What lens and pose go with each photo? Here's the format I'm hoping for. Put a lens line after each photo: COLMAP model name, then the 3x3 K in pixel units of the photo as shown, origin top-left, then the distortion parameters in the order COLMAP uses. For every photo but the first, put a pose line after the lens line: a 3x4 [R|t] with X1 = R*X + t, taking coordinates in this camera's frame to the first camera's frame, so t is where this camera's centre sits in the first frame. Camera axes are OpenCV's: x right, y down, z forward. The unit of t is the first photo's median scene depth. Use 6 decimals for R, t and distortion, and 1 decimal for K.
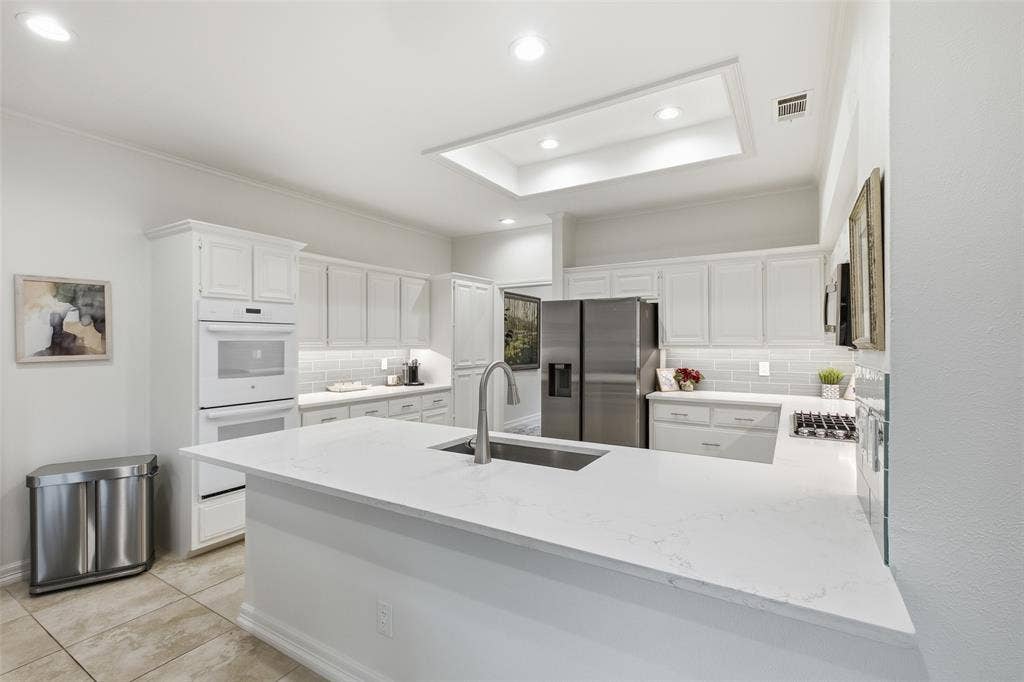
lens RADIAL K [[458.3, 0, 502.2], [0, 458.3, 345.4], [0, 0, 1]] dist [0.008473, -0.000536]
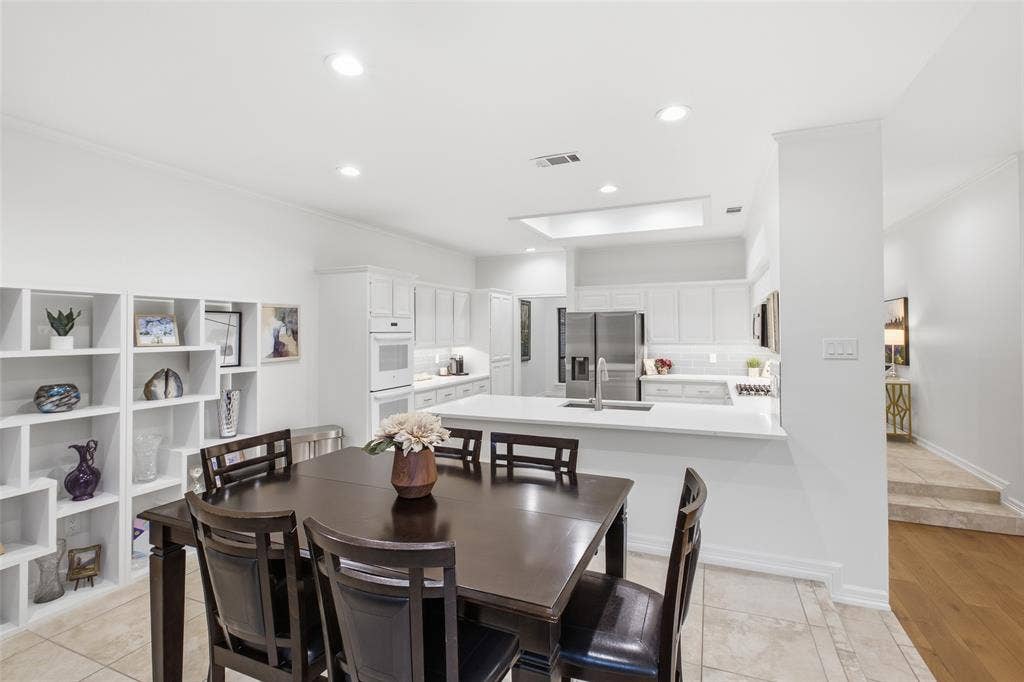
lens RADIAL K [[458.3, 0, 519.4], [0, 458.3, 332.3], [0, 0, 1]] dist [0.008473, -0.000536]
pose [[0.986812, -0.006757, 0.161731, -0.344972], [0.008321, 0.999925, -0.008996, -0.030154], [-0.161658, 0.010223, 0.986794, -0.438711]]
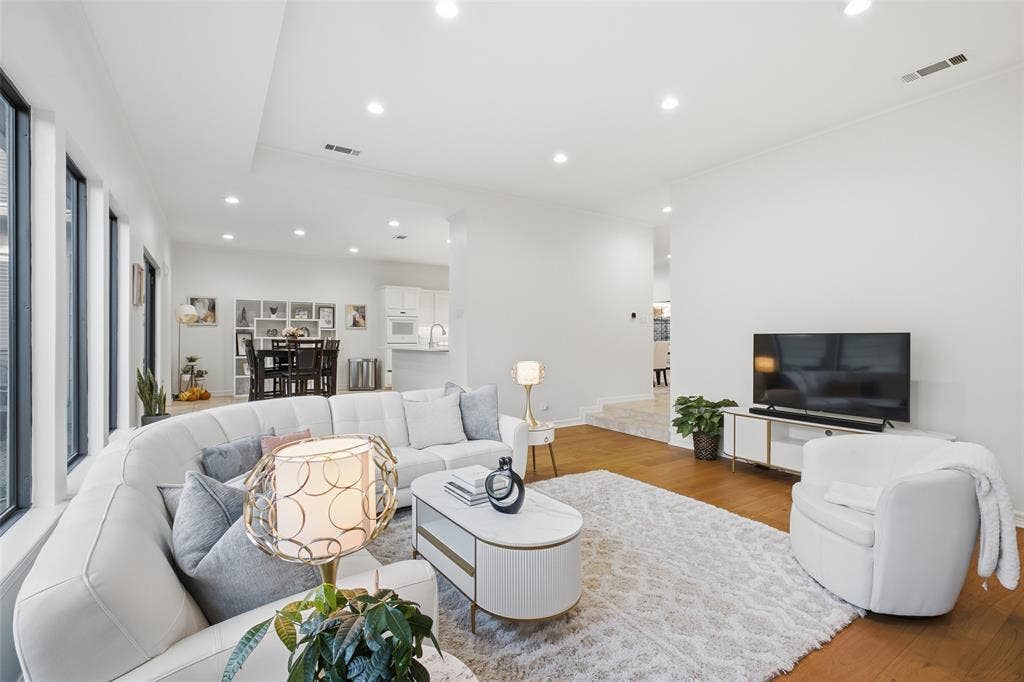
lens RADIAL K [[458.3, 0, 511.0], [0, 458.3, 344.2], [0, 0, 1]] dist [0.008473, -0.000536]
pose [[0.915124, -0.000398, -0.403173, 1.164077], [0.000097, 1.000000, -0.000765, 0.119309], [0.403173, 0.000661, 0.915124, -1.300952]]
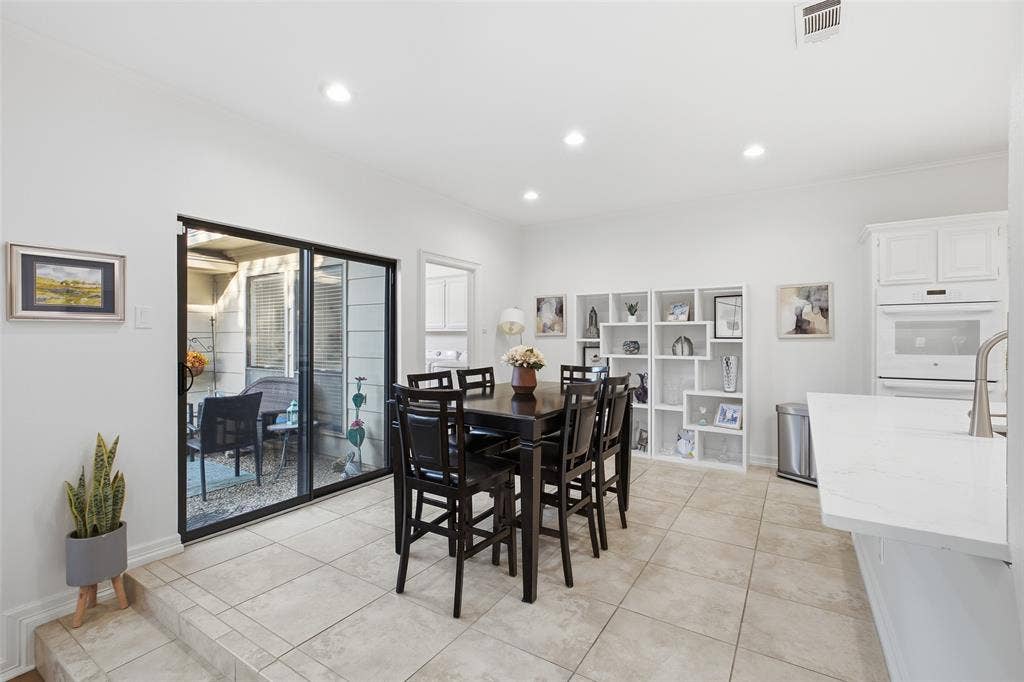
lens RADIAL K [[458.3, 0, 508.0], [0, 458.3, 337.8], [0, 0, 1]] dist [0.008473, -0.000536]
pose [[-0.003899, 0.000440, -0.999992, 0.463194], [-0.006300, 0.999980, 0.000464, 0.030988], [0.999973, 0.006302, -0.003896, 0.020170]]
